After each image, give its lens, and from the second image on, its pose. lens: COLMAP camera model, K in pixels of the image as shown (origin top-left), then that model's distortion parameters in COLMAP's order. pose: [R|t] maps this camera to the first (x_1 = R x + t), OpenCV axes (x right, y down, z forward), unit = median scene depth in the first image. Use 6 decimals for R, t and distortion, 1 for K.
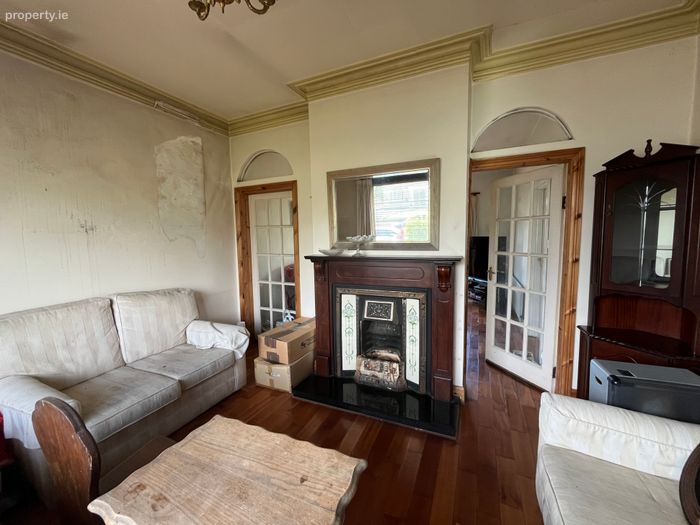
lens RADIAL K [[285.7, 0, 349.1], [0, 285.7, 261.0], [0, 0, 1]] dist [0.000931, -0.000192]
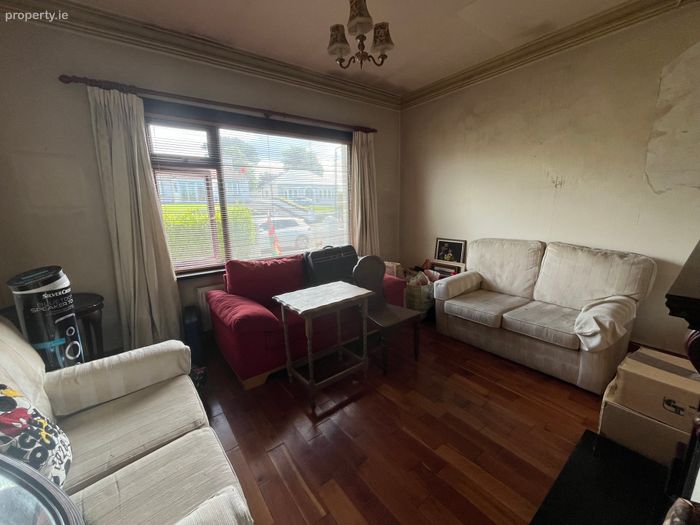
lens RADIAL K [[285.7, 0, 348.7], [0, 285.7, 260.9], [0, 0, 1]] dist [0.000931, -0.000192]
pose [[-0.464947, 0.197515, -0.863025, 0.545971], [-0.046046, 0.968082, 0.246366, -0.052825], [0.884140, 0.154286, -0.441012, 0.765543]]
